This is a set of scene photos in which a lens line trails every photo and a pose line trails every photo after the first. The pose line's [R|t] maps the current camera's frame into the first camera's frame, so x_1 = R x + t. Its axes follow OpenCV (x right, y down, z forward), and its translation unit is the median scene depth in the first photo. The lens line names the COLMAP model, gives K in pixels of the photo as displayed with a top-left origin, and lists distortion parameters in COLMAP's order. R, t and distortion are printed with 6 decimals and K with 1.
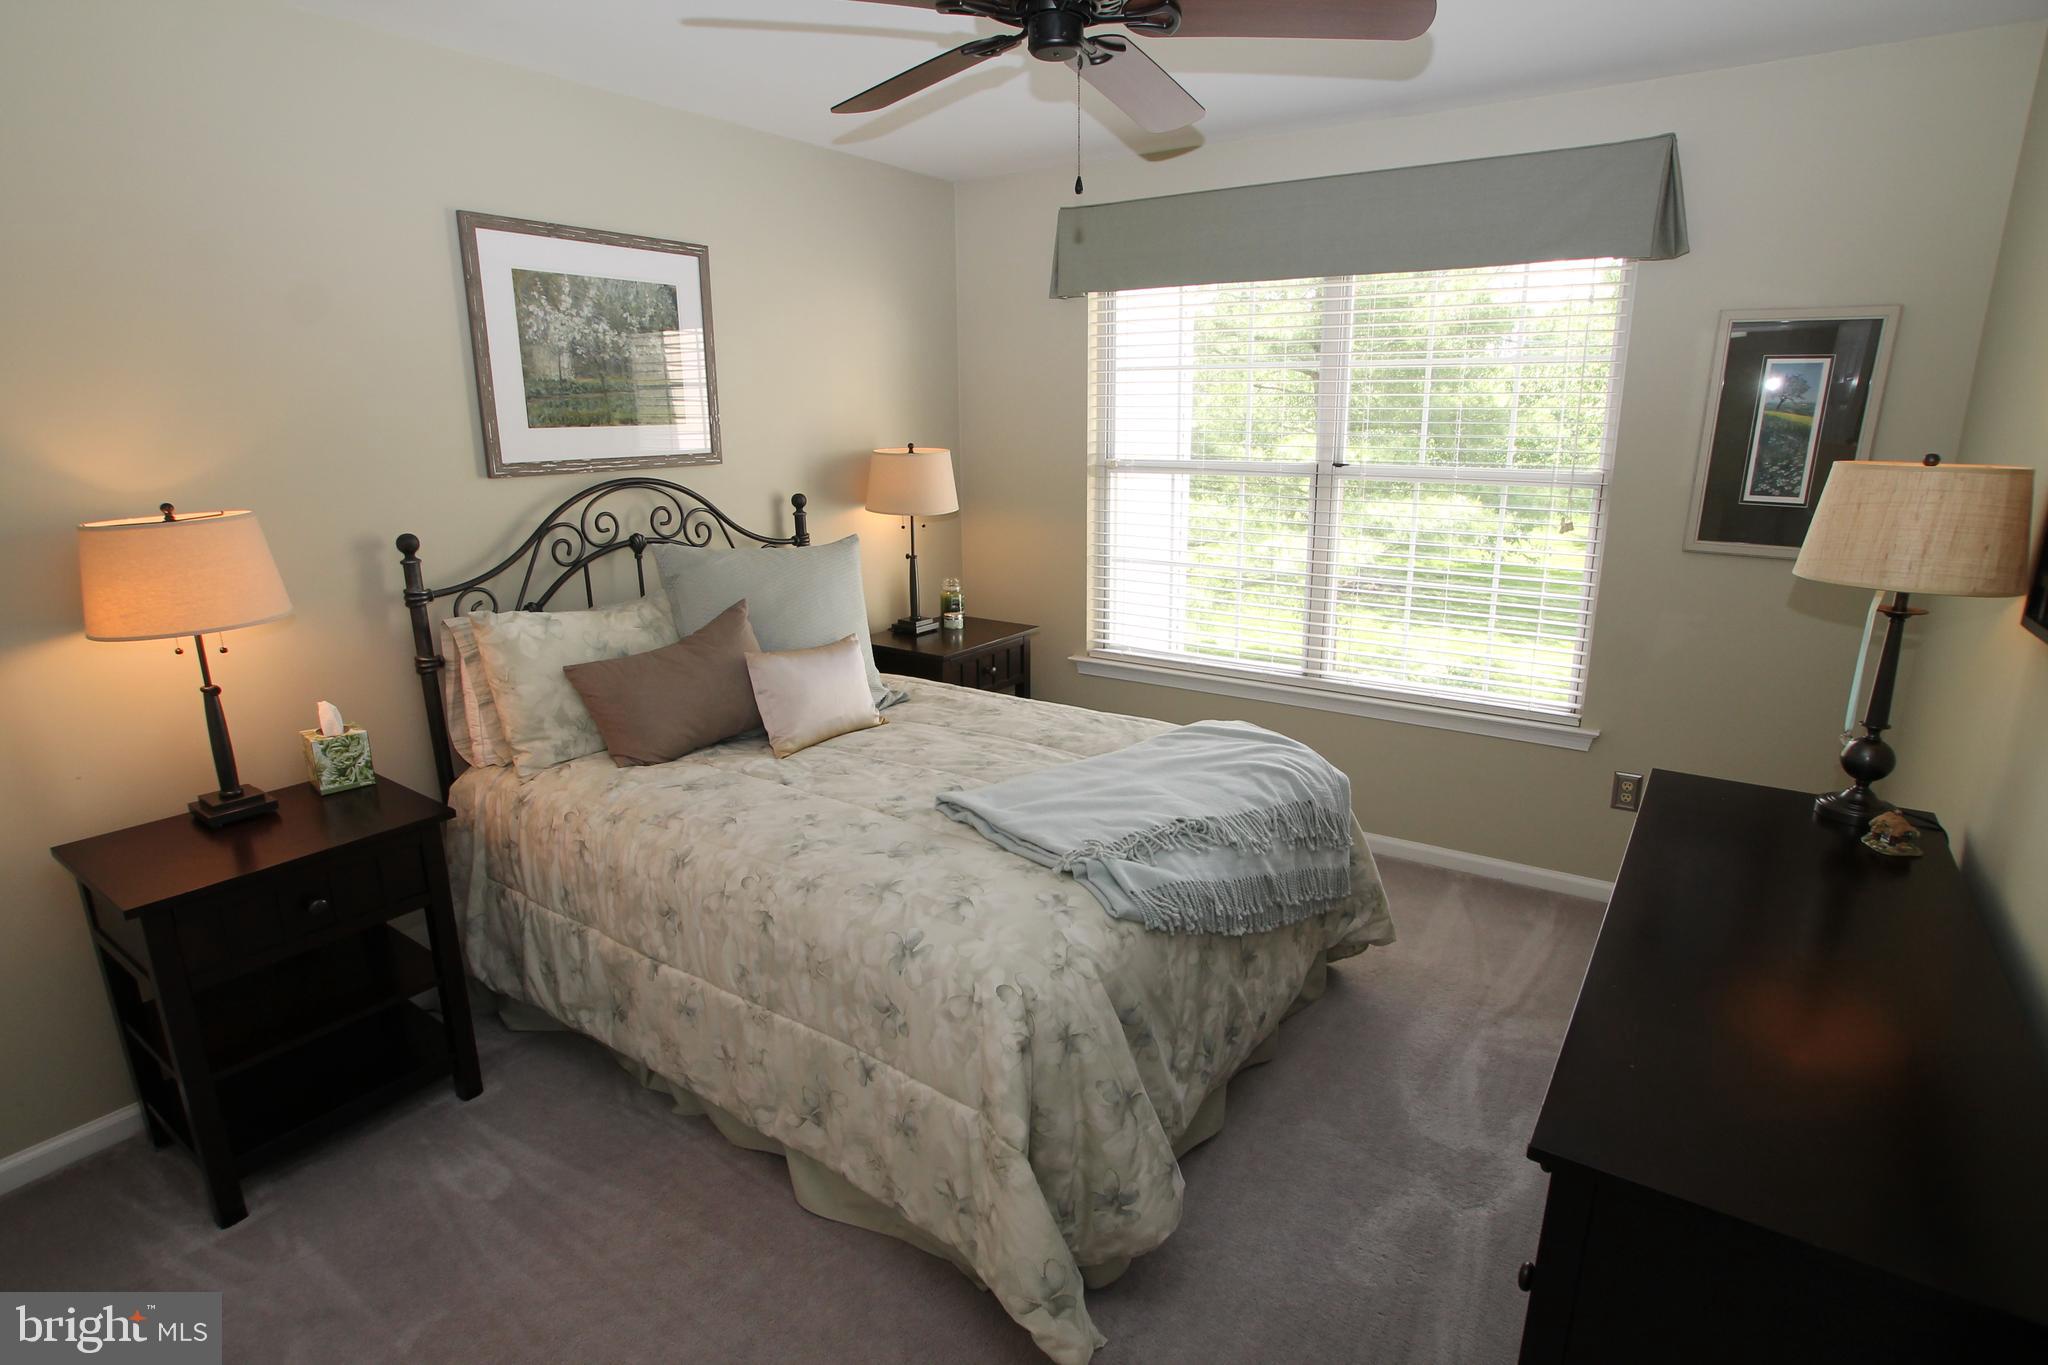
lens RADIAL K [[1044.3, 0, 1005.4], [0, 1044.3, 702.3], [0, 0, 1]] dist [-0.058164, 0.023609]
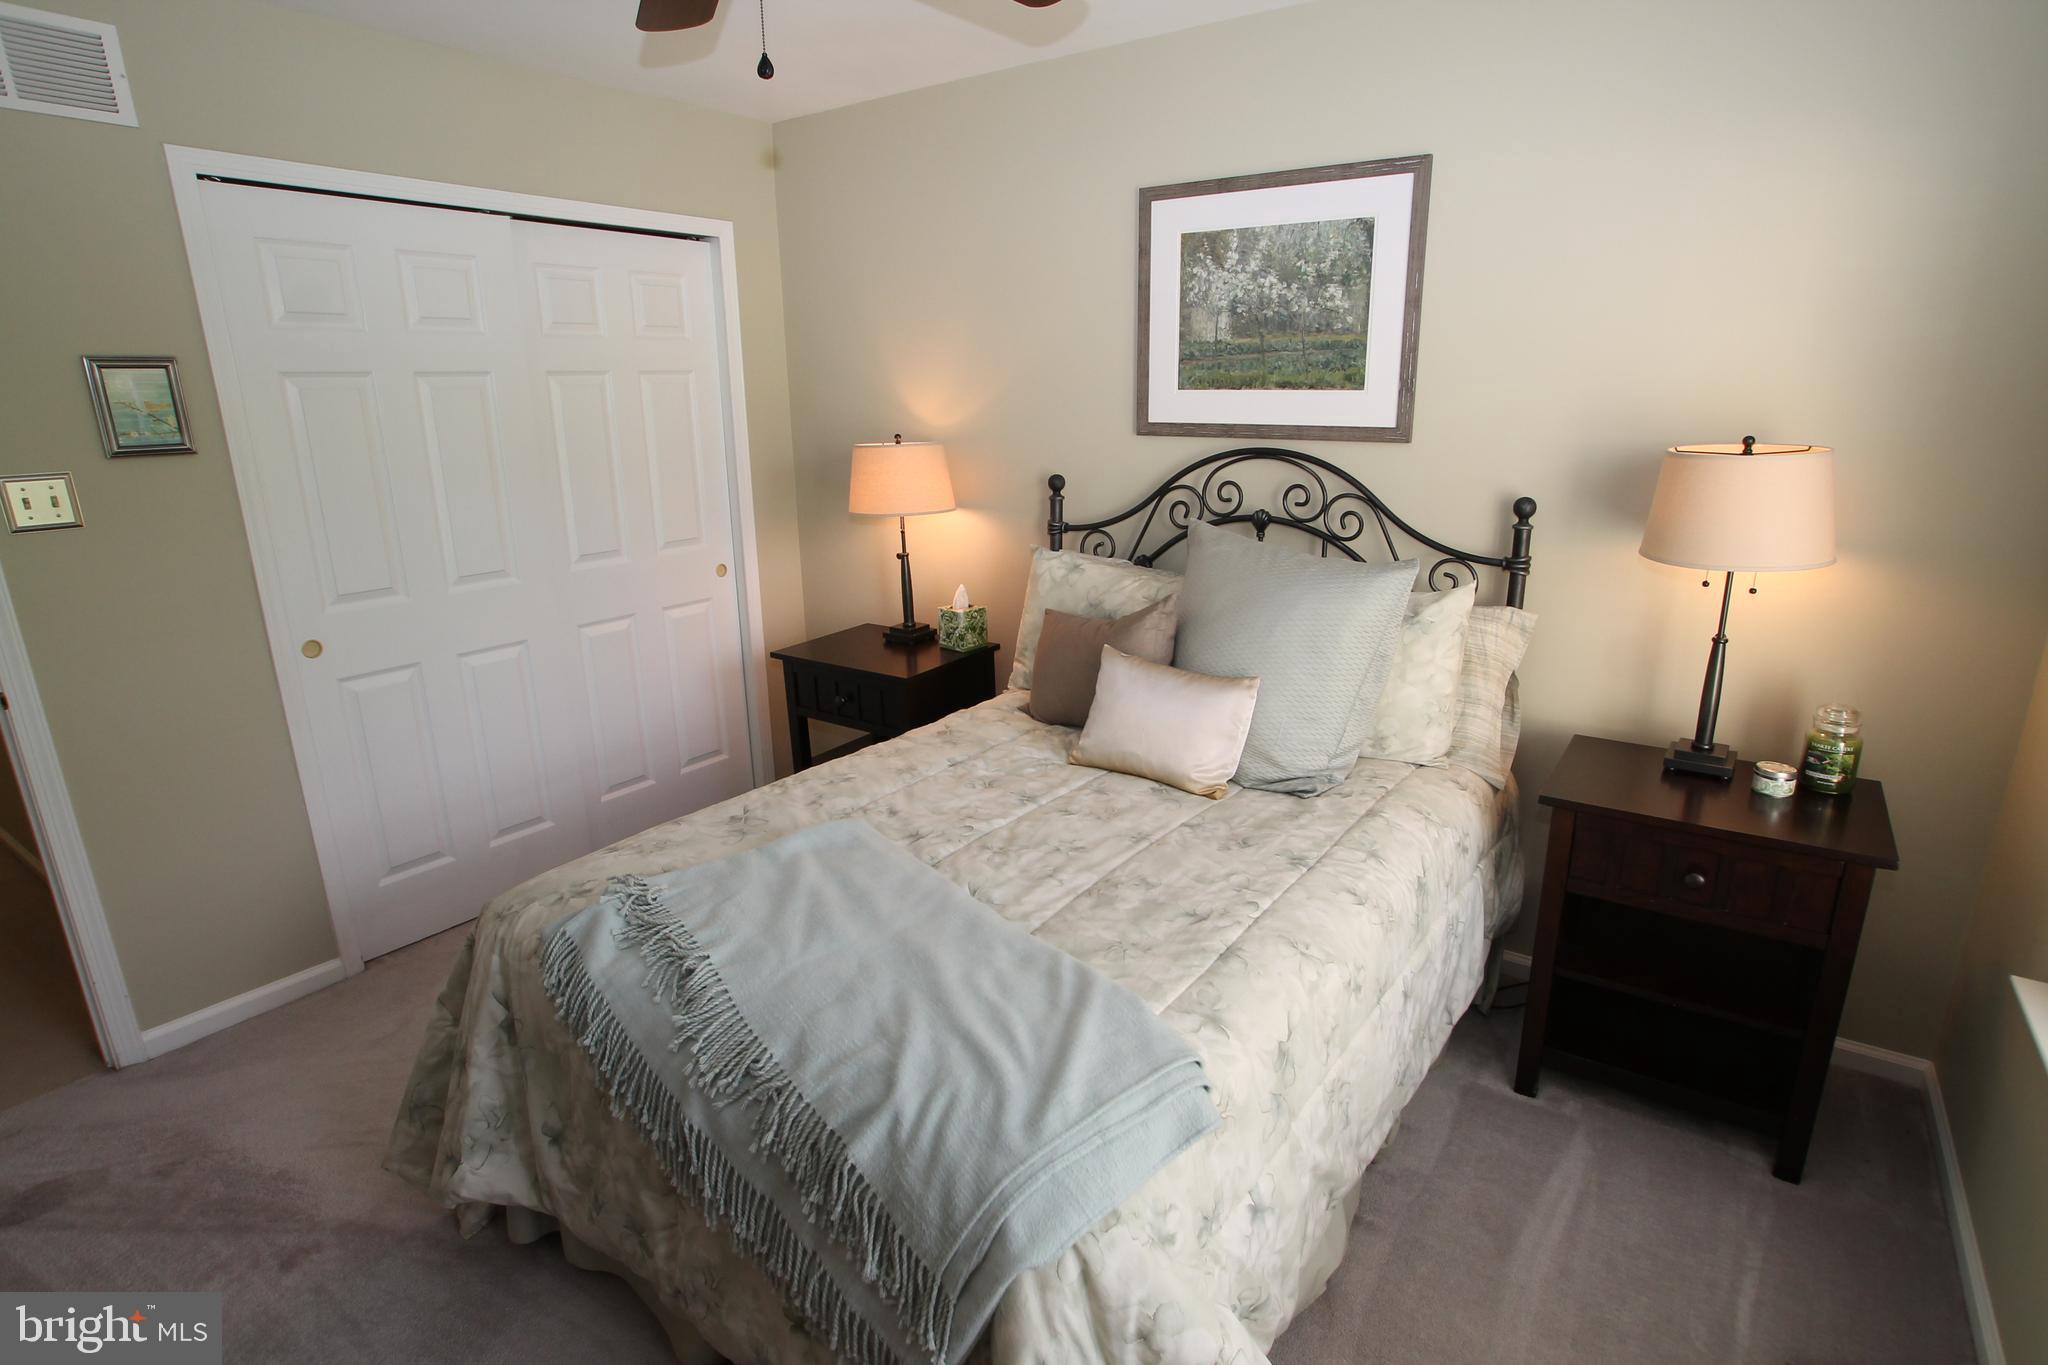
lens RADIAL K [[1044.3, 0, 1002.6], [0, 1044.3, 674.6], [0, 0, 1]] dist [-0.058164, 0.023609]
pose [[0.005625, 0.280393, -0.959869, 0.587703], [-0.254937, 0.928568, 0.269756, -0.230328], [0.966941, 0.243189, 0.076706, 0.796742]]
